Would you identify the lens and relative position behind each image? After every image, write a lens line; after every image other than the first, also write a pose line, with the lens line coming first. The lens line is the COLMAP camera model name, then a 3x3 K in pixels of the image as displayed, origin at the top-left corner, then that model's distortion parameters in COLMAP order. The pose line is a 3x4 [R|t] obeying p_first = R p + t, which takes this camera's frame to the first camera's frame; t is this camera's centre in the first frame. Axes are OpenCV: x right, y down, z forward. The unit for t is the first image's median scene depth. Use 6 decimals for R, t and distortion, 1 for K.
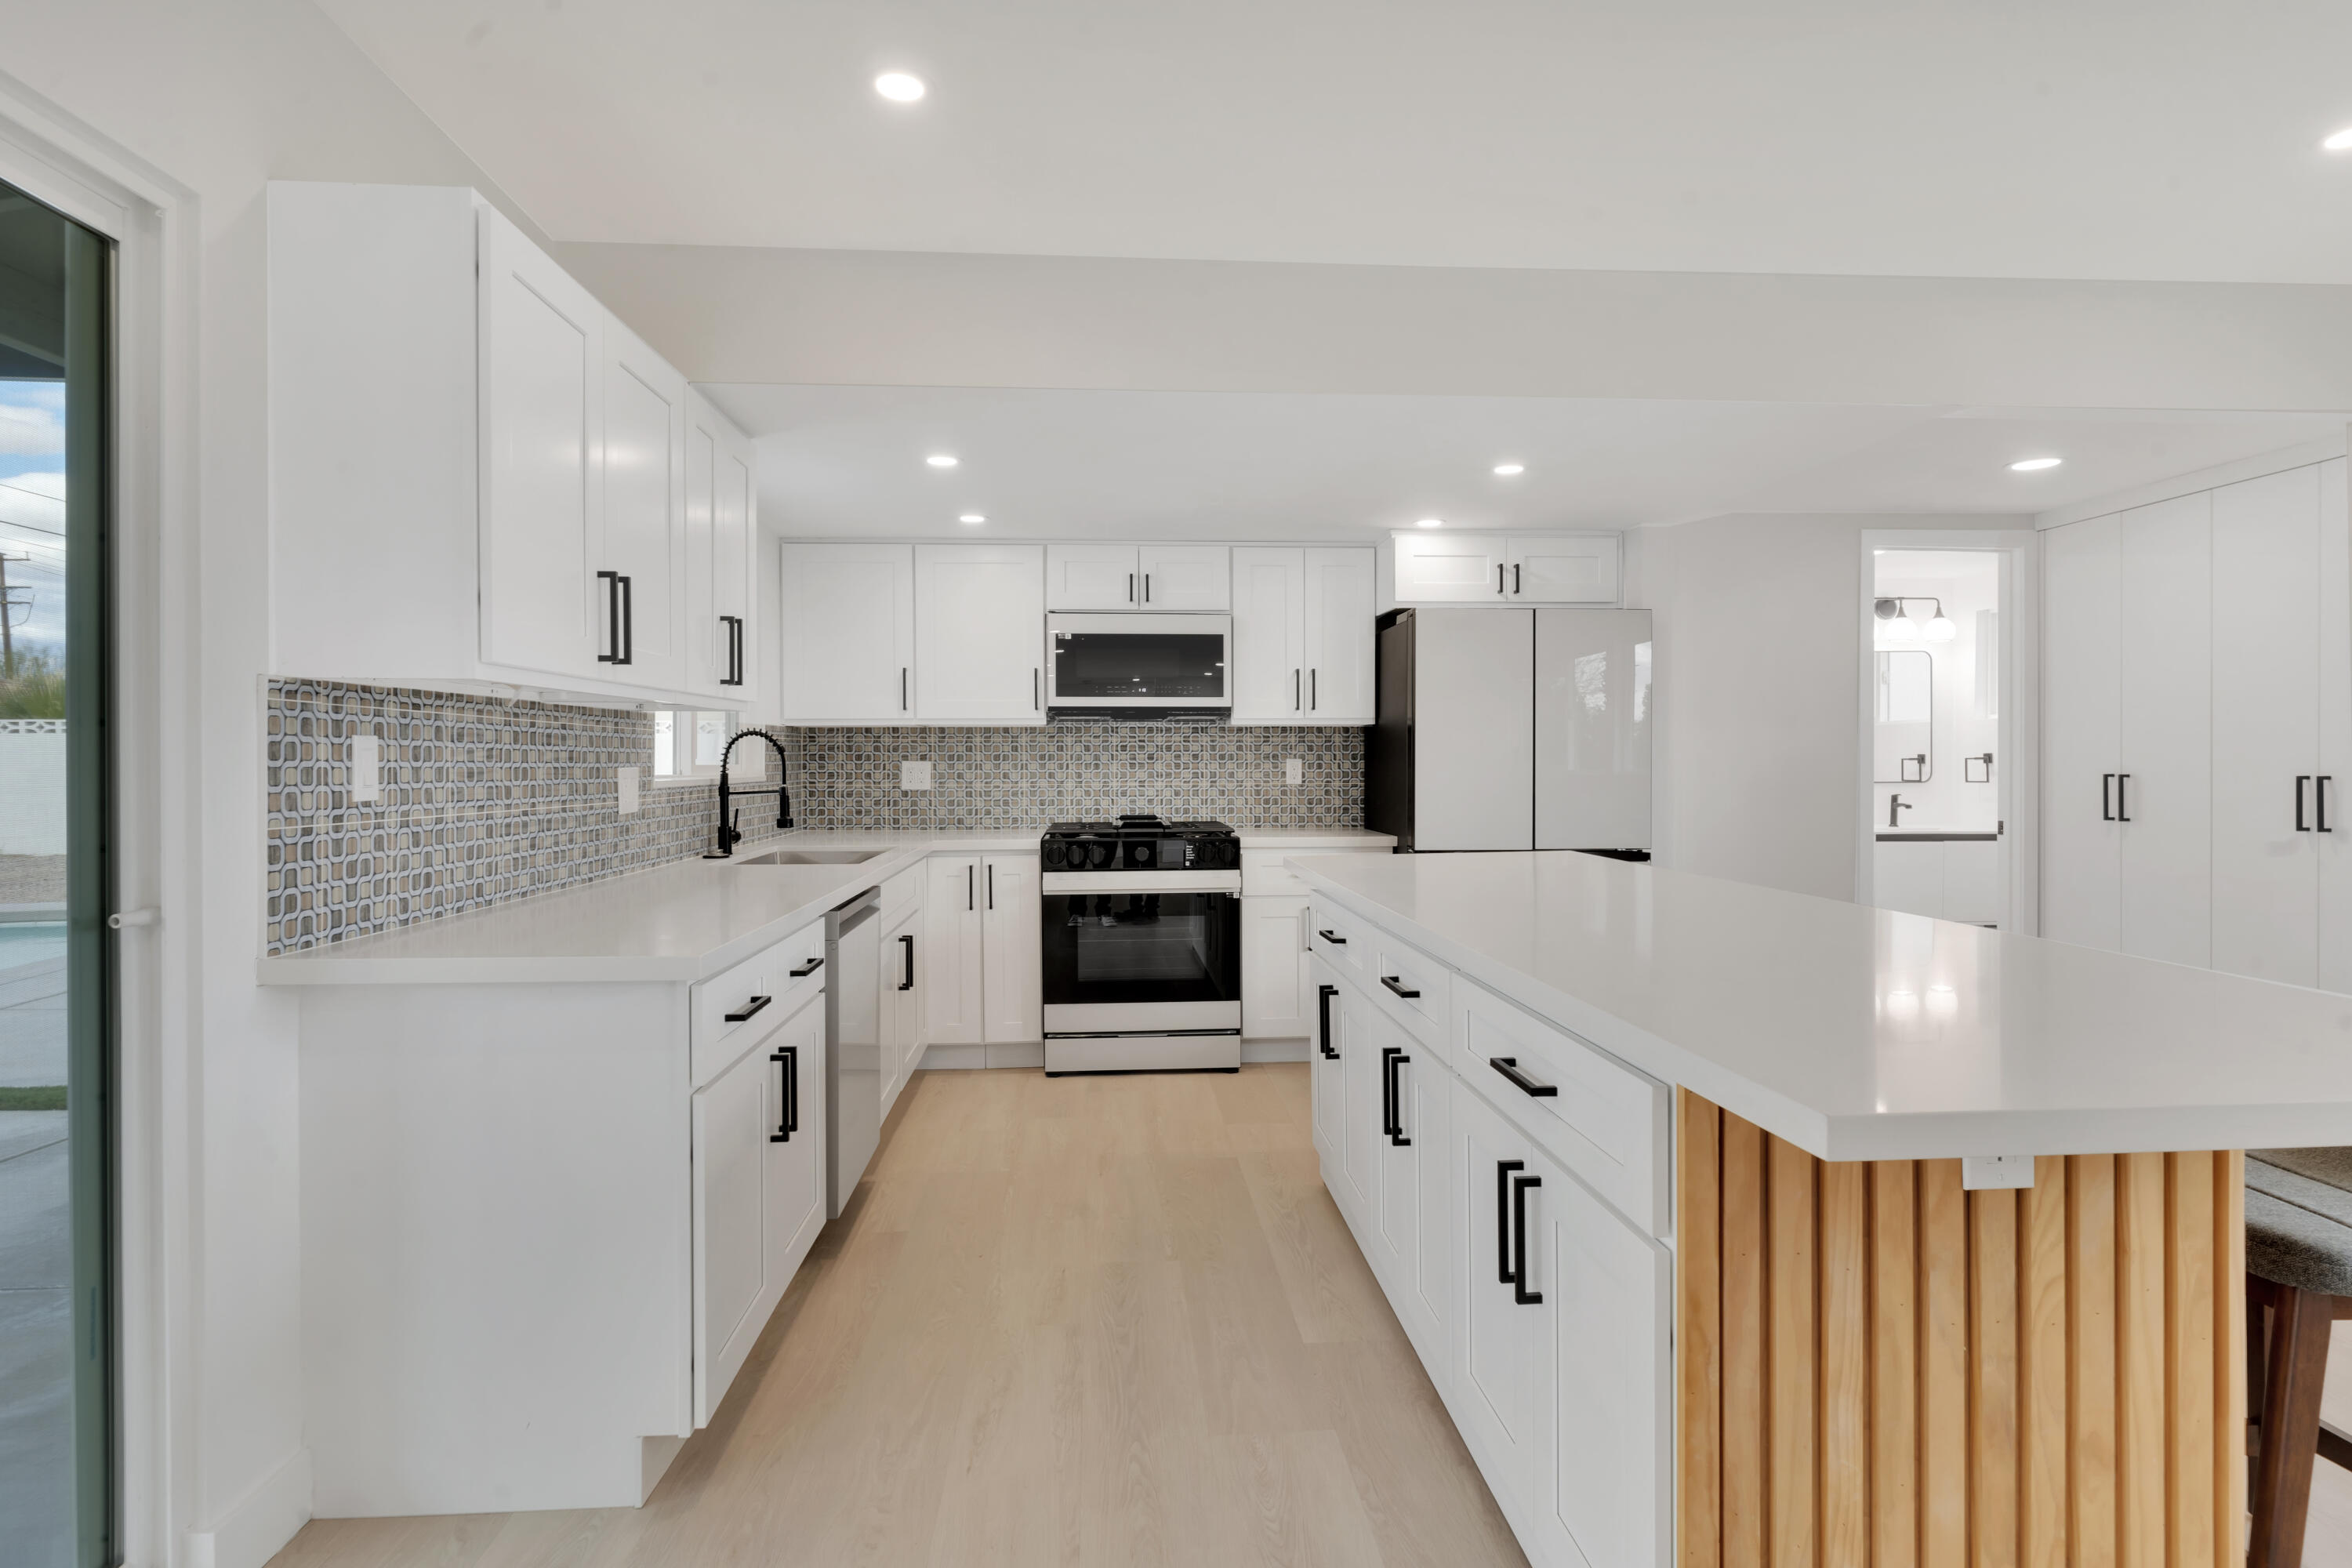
lens RADIAL K [[1247.7, 0, 1189.6], [0, 1247.7, 779.1], [0, 0, 1]] dist [-0.000252, 0.002790]
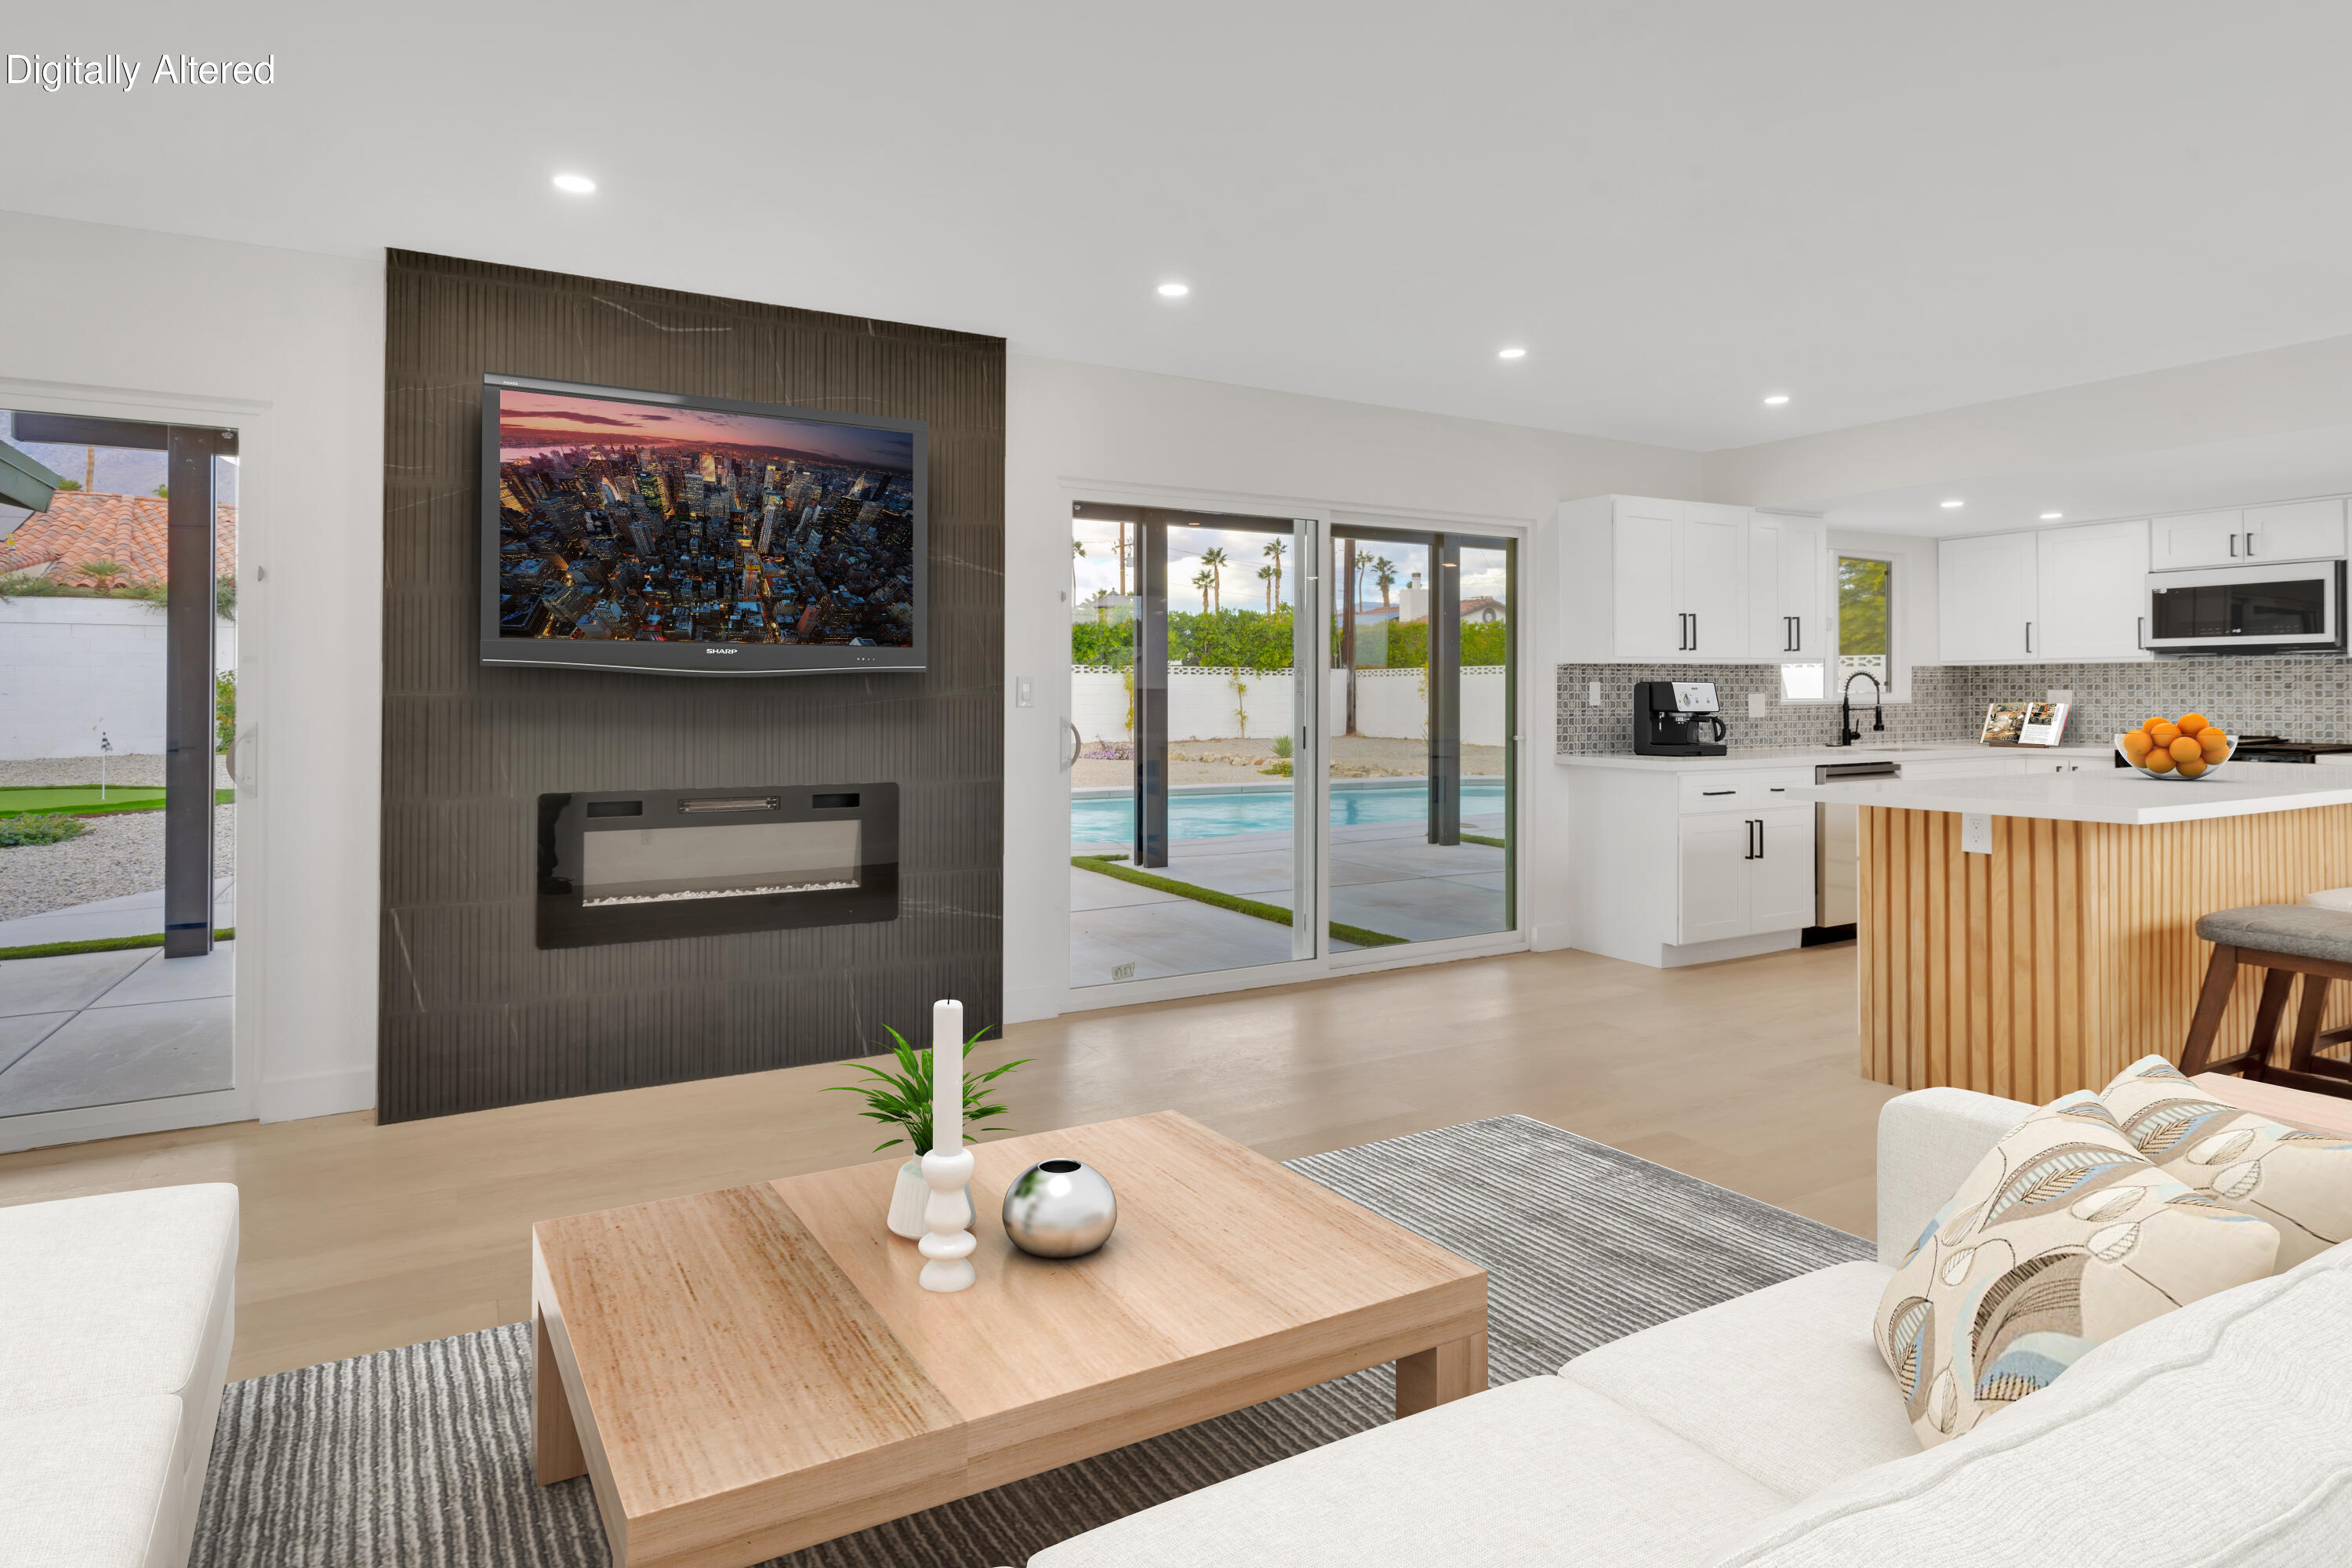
lens RADIAL K [[1307.2, 0, 1134.6], [0, 1307.2, 682.8], [0, 0, 1]] dist [-0.000382, 0.005105]
pose [[0.419367, -0.005980, -0.907797, 0.662279], [-0.010955, 0.999872, -0.011647, 0.005273], [0.907751, 0.014830, 0.419248, -0.491291]]
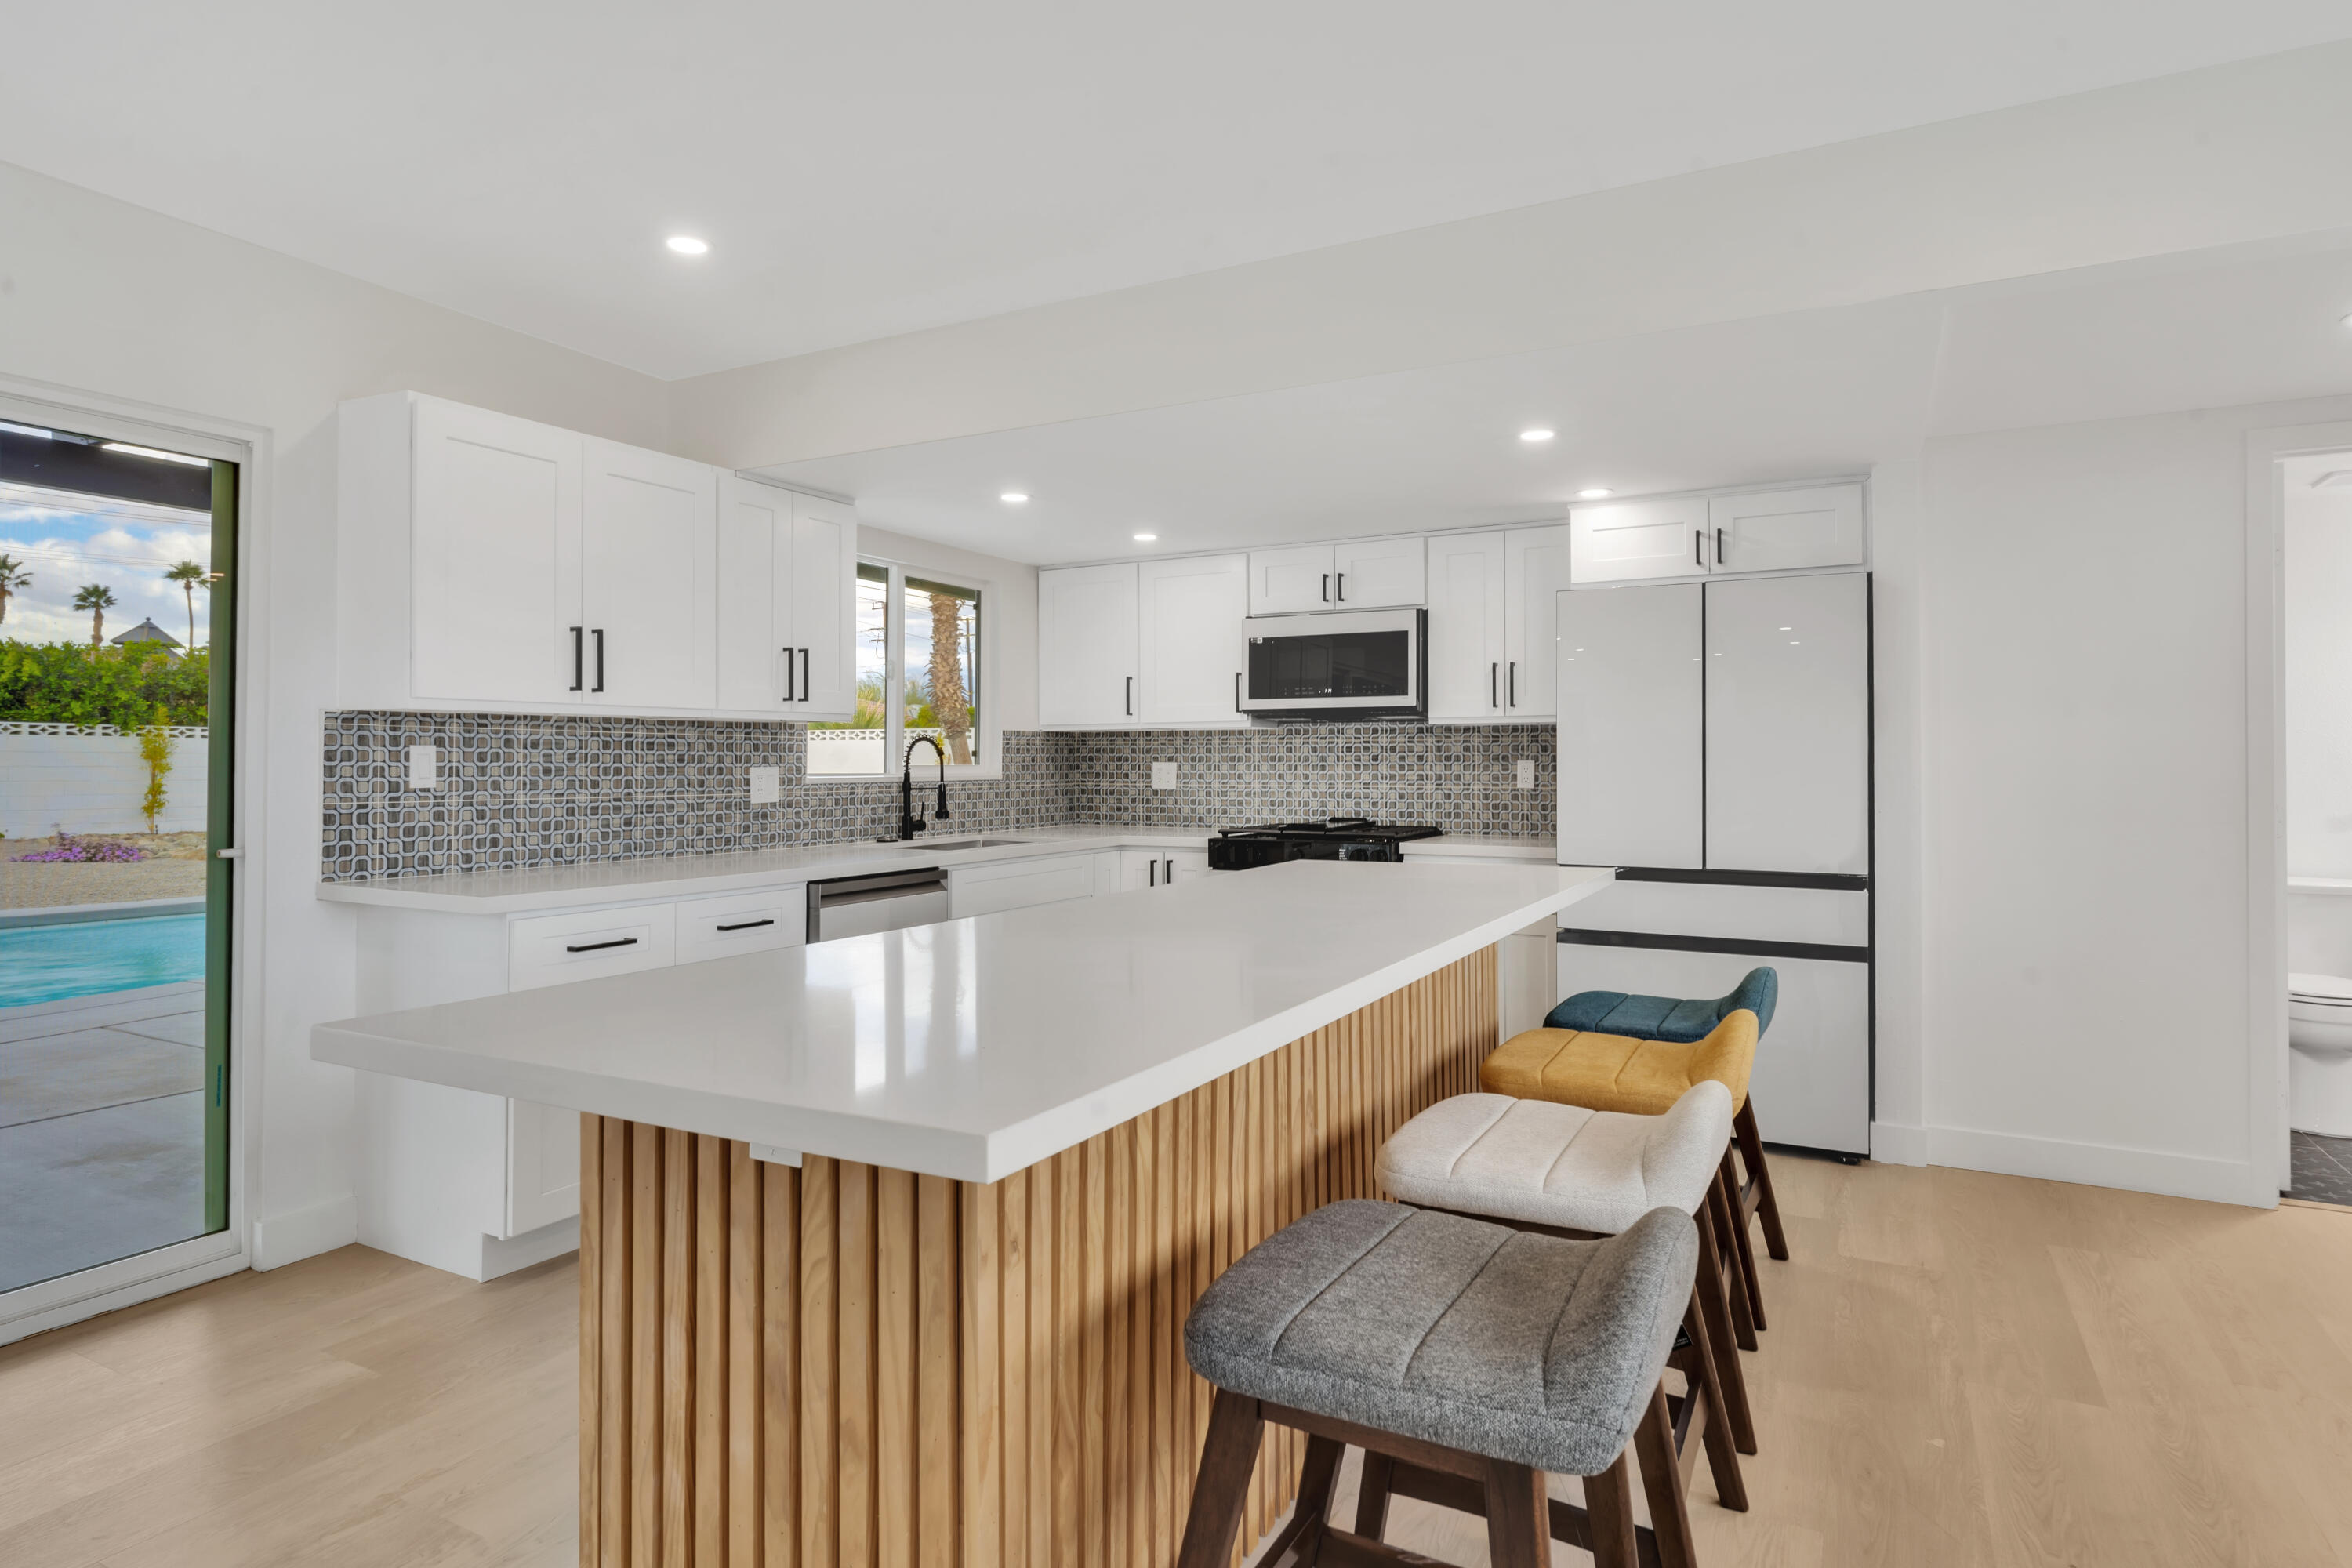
lens RADIAL K [[1307.2, 0, 1169.8], [0, 1307.2, 751.9], [0, 0, 1]] dist [-0.000382, 0.005105]
pose [[0.838311, -0.002868, -0.545185, 0.421851], [-0.009135, 0.999772, -0.019306, -0.001721], [0.545116, 0.021165, 0.838094, 0.064246]]
